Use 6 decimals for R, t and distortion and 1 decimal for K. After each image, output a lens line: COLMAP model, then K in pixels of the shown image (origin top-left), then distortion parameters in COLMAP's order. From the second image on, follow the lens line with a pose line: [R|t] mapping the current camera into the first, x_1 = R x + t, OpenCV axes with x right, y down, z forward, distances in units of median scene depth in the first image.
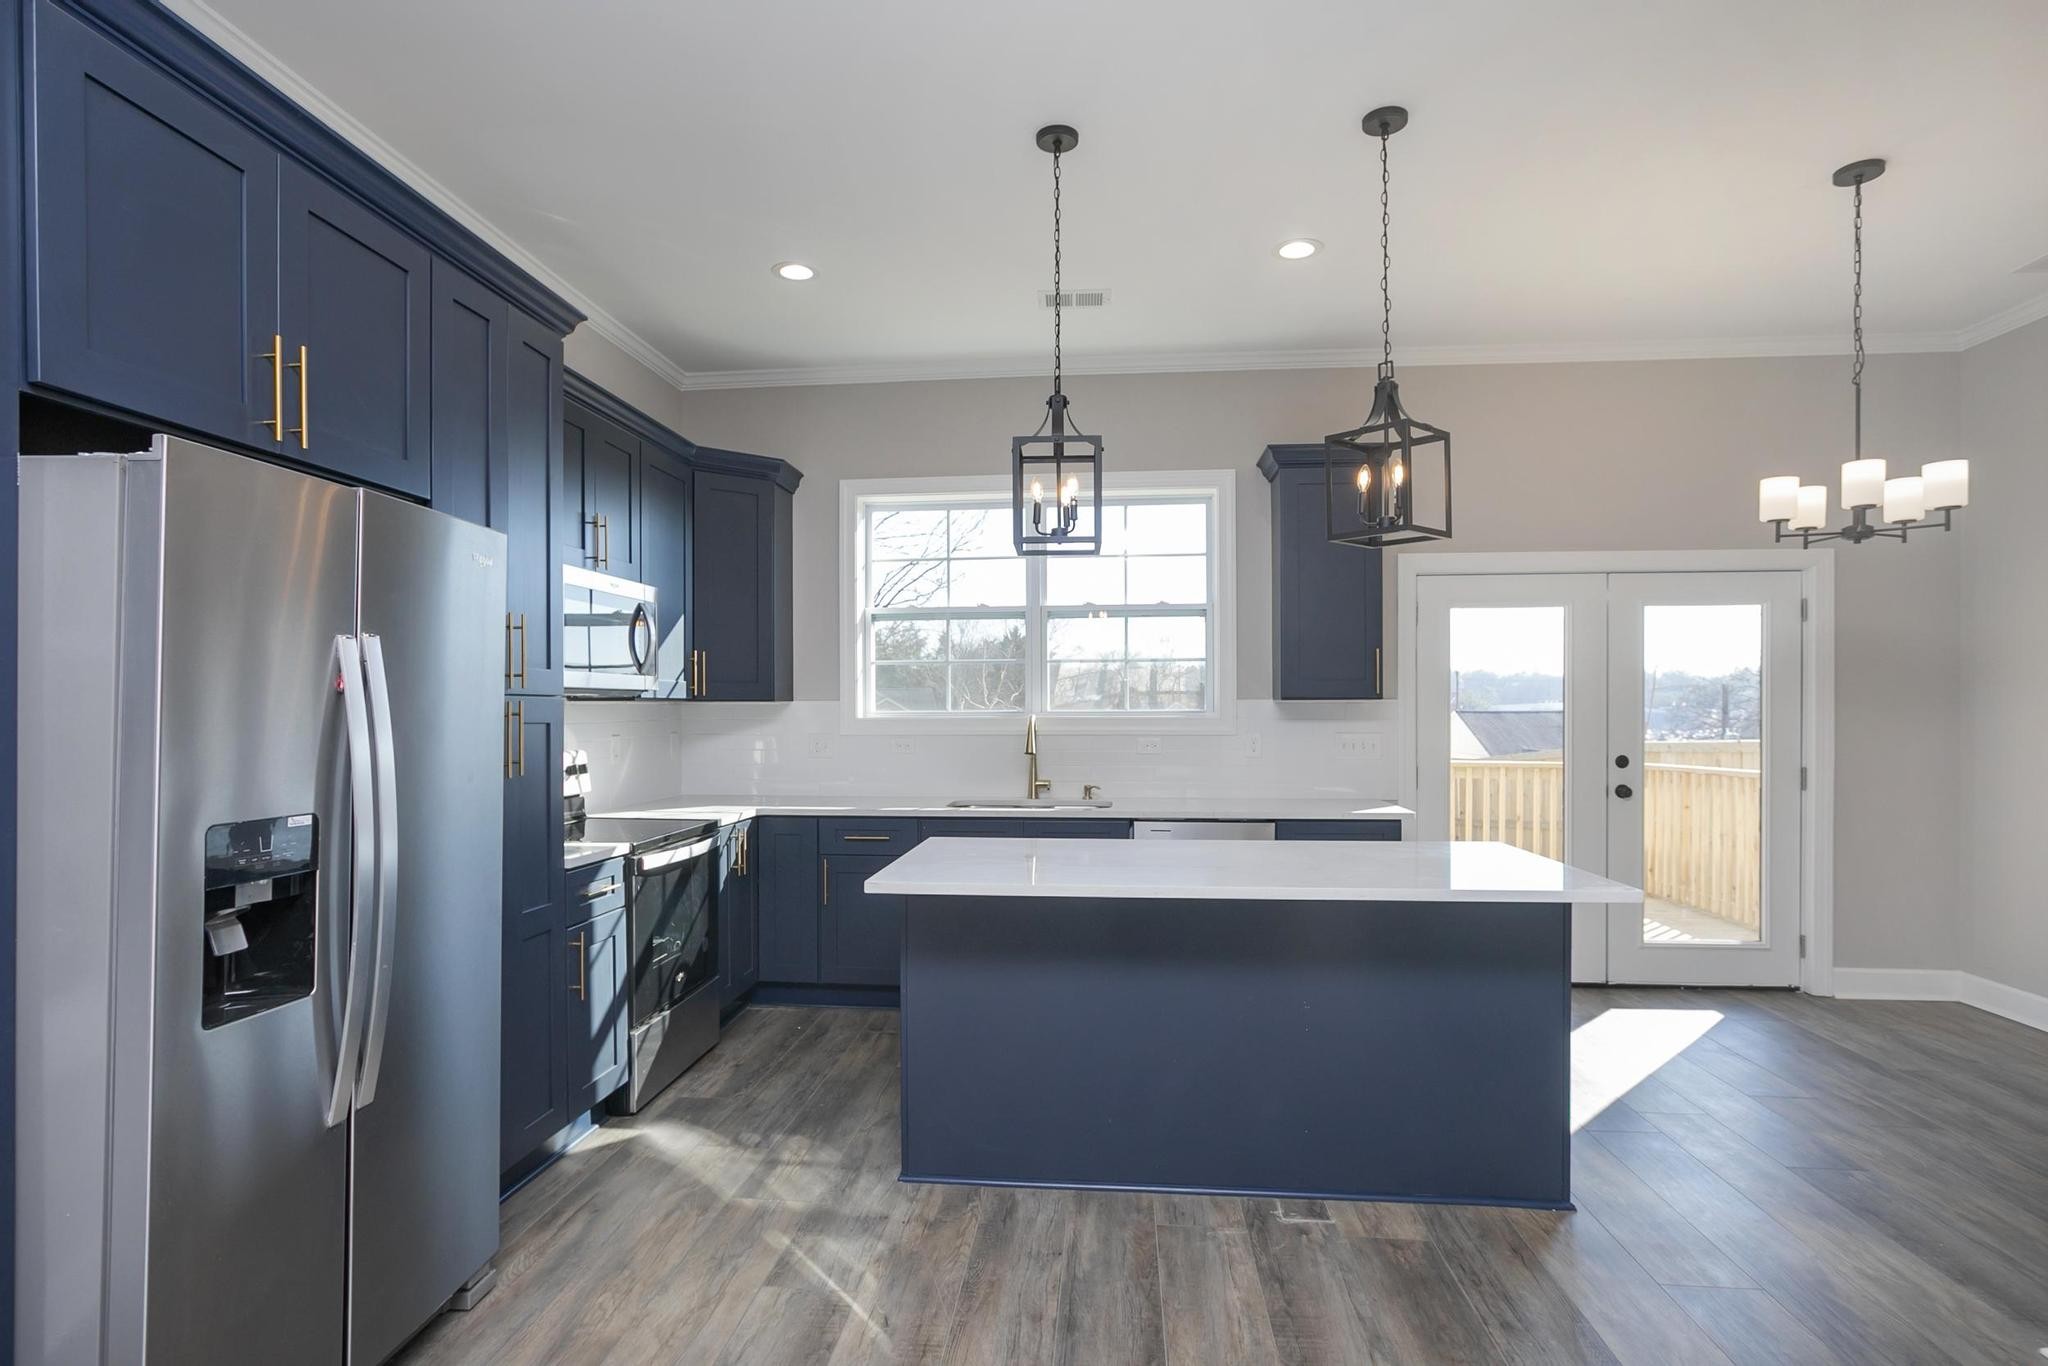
lens RADIAL K [[1043.6, 0, 1021.1], [0, 1043.6, 704.9], [0, 0, 1]] dist [-0.028057, 0.009151]
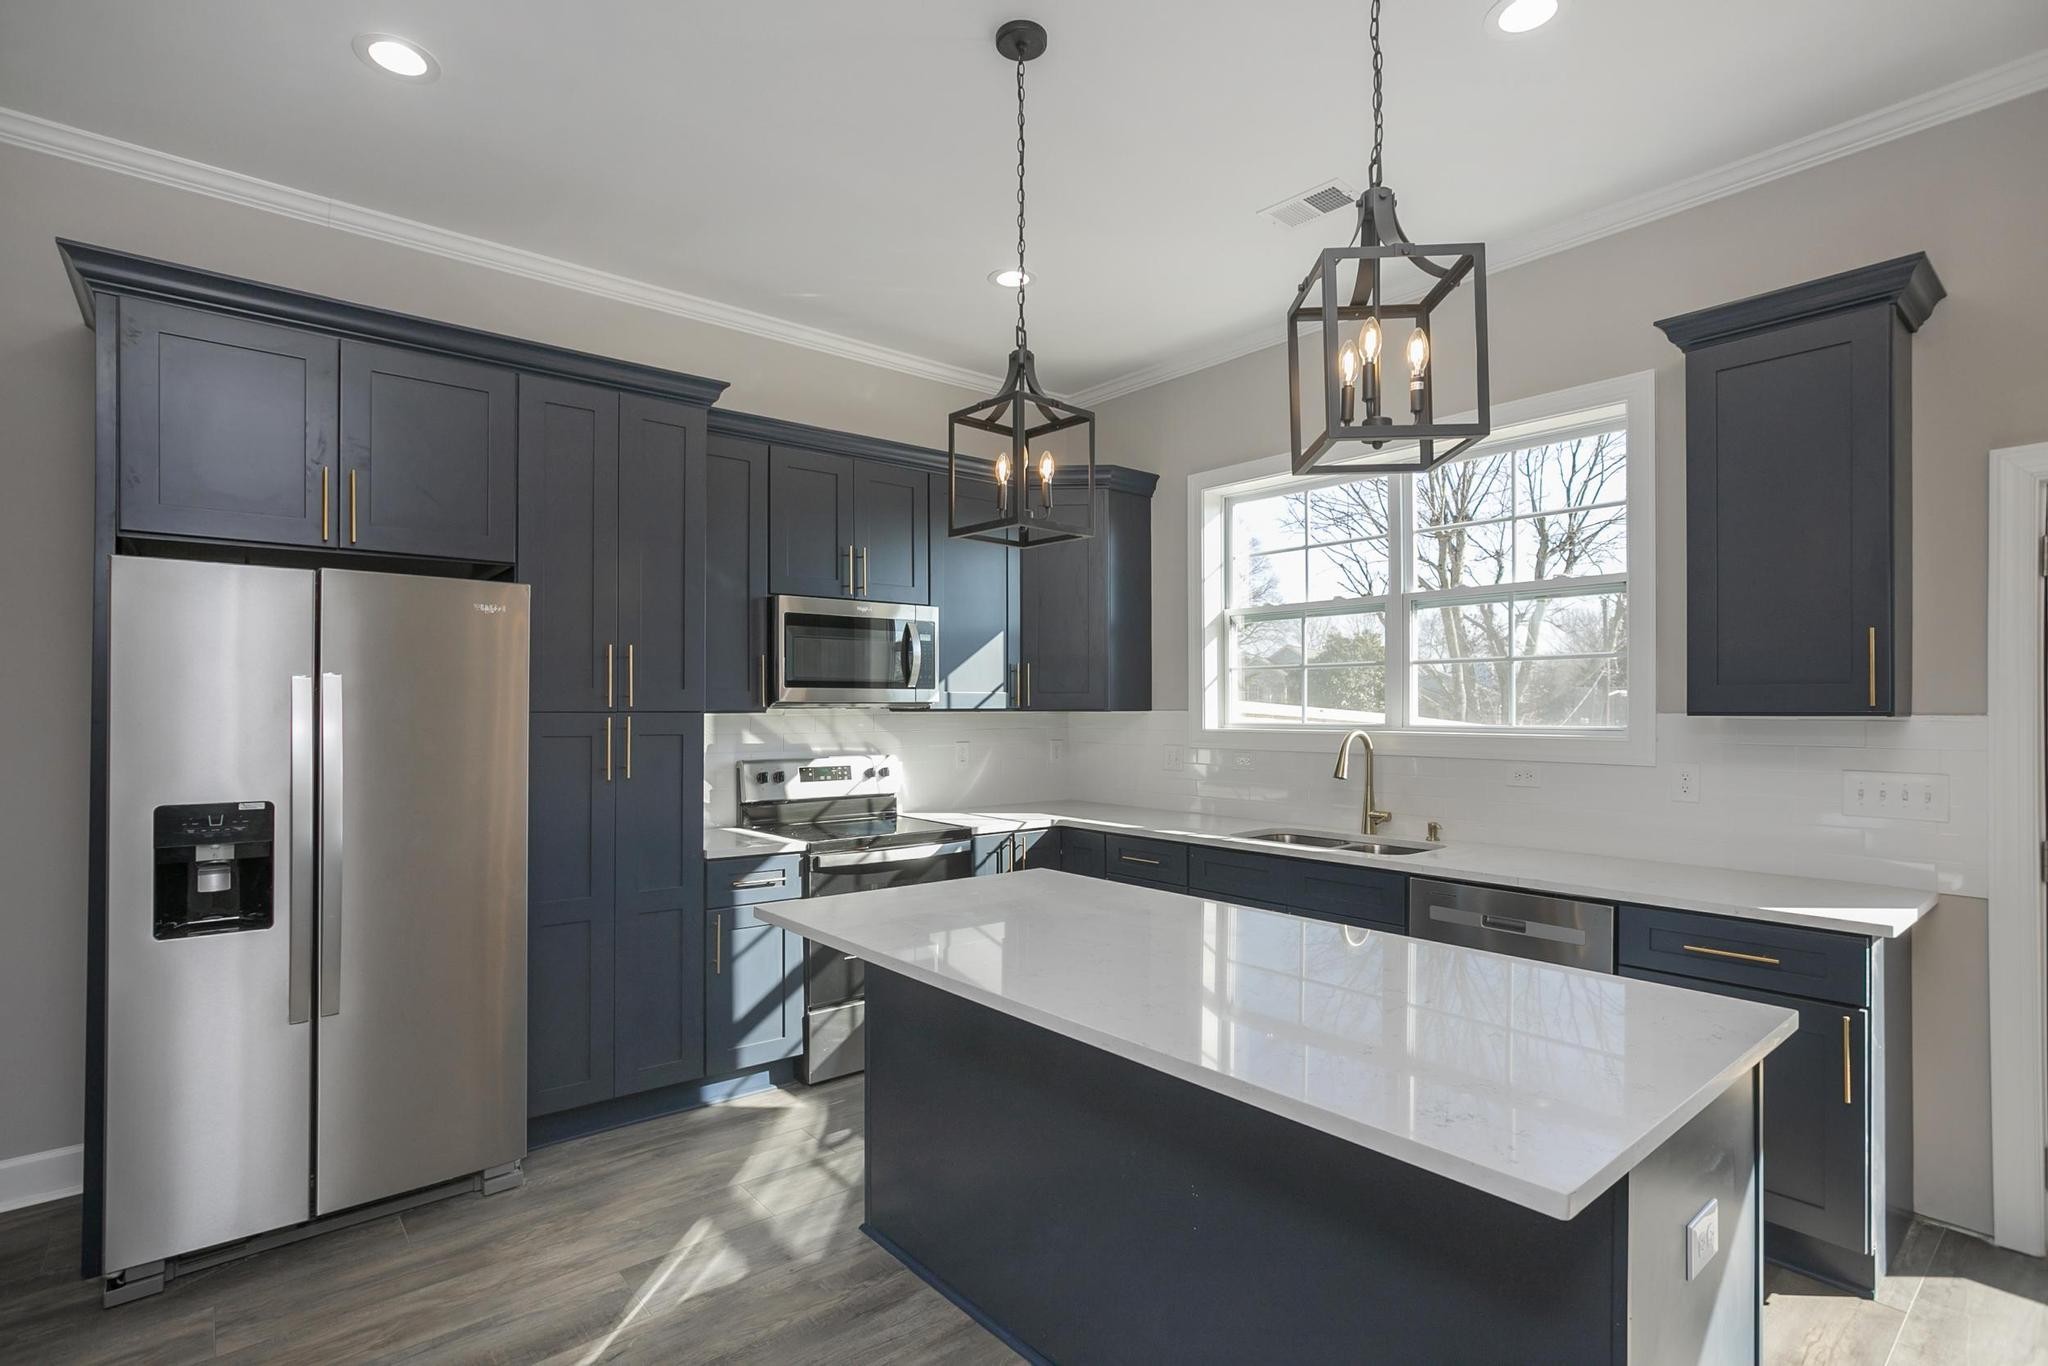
lens RADIAL K [[987.8, 0, 1023.5], [0, 987.8, 700.9], [0, 0, 1]] dist [-0.028889, 0.011618]
pose [[0.716916, -0.000434, -0.697159, 0.547958], [-0.000579, 0.999999, -0.001218, -0.018273], [0.697159, 0.001277, 0.716915, 0.415563]]
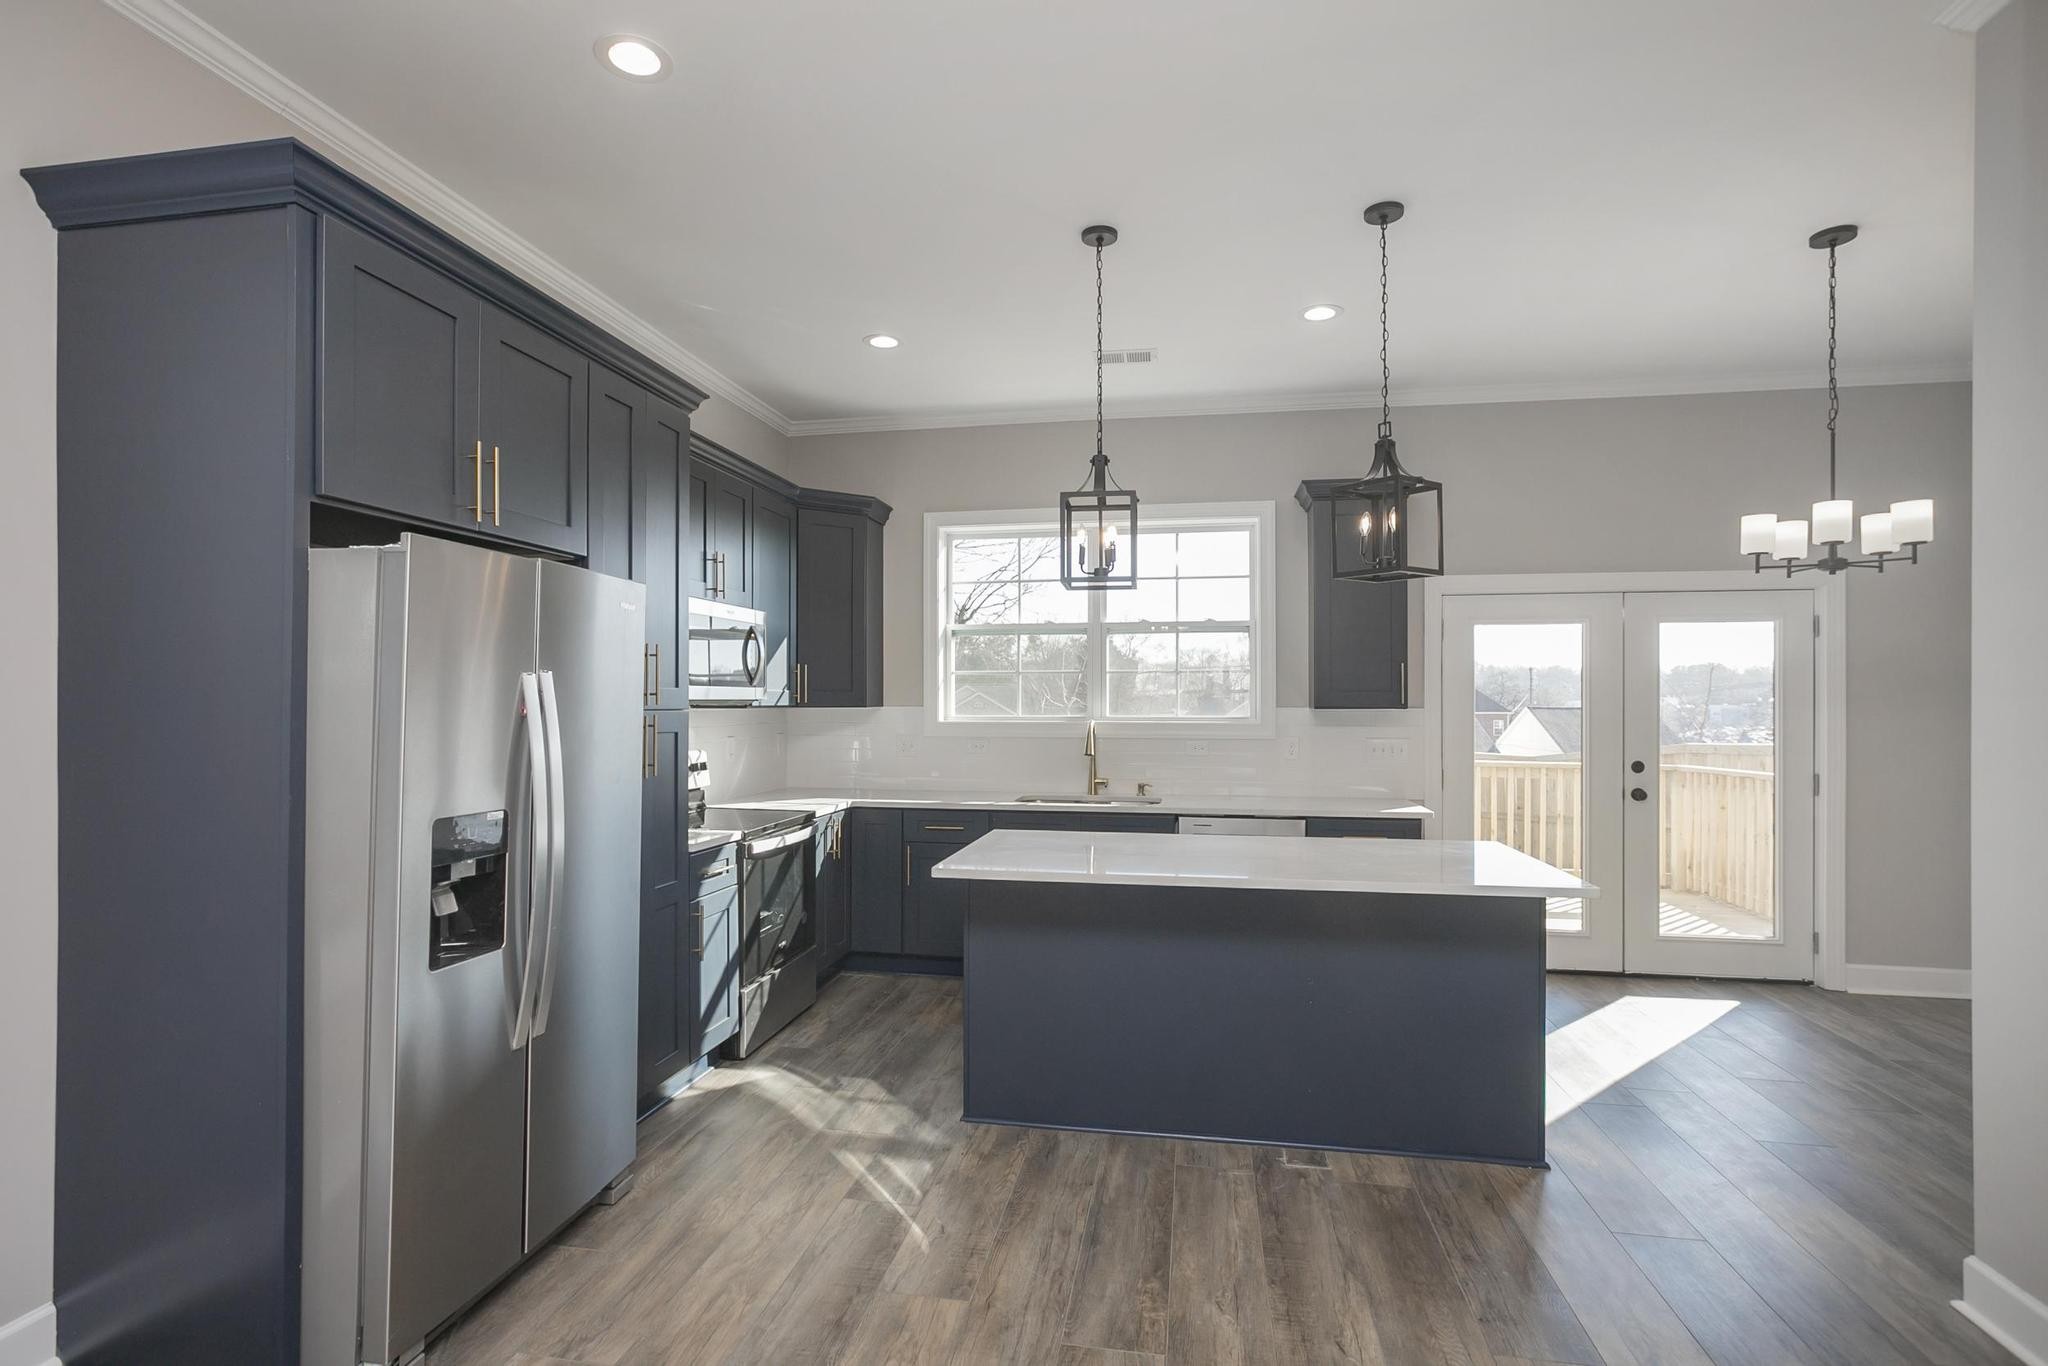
lens RADIAL K [[987.8, 0, 1024.8], [0, 987.8, 690.1], [0, 0, 1]] dist [-0.028889, 0.011618]
pose [[0.996598, 0.003158, -0.082354, 0.040924], [-0.003898, 0.999953, -0.008830, -0.020928], [0.082322, 0.009121, 0.996564, -0.103832]]
